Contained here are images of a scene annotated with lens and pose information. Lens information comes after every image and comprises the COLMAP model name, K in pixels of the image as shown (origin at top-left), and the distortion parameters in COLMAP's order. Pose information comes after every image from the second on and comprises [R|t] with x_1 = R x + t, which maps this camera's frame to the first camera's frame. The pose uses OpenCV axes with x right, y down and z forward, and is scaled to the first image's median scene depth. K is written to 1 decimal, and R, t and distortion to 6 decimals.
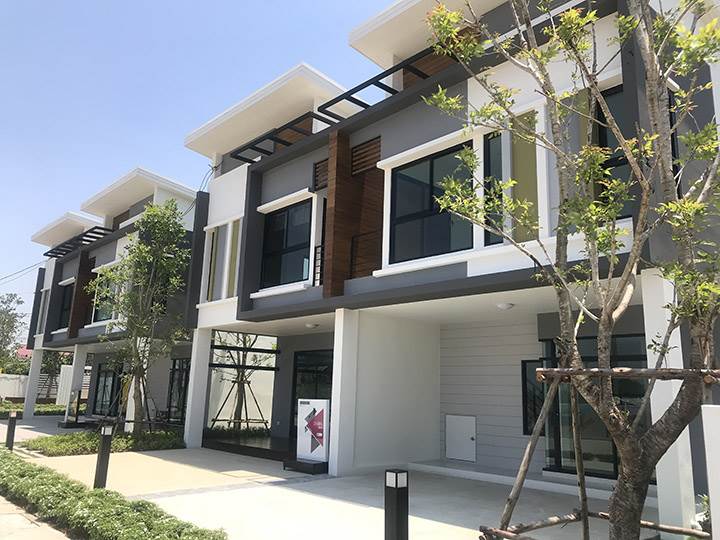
lens RADIAL K [[599.1, 0, 359.9], [0, 599.1, 269.5], [0, 0, 1]] dist [0.042765, -0.010371]
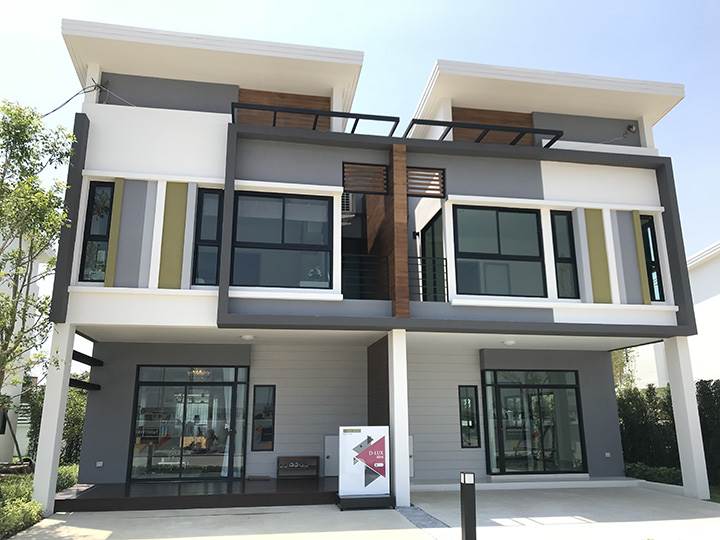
lens RADIAL K [[599.1, 0, 359.4], [0, 599.1, 268.7], [0, 0, 1]] dist [0.042765, -0.010371]
pose [[0.535447, 0.174551, 0.826334, -0.885520], [-0.157306, 0.981900, -0.105481, 0.081422], [-0.829790, -0.073508, 0.553214, 0.533799]]
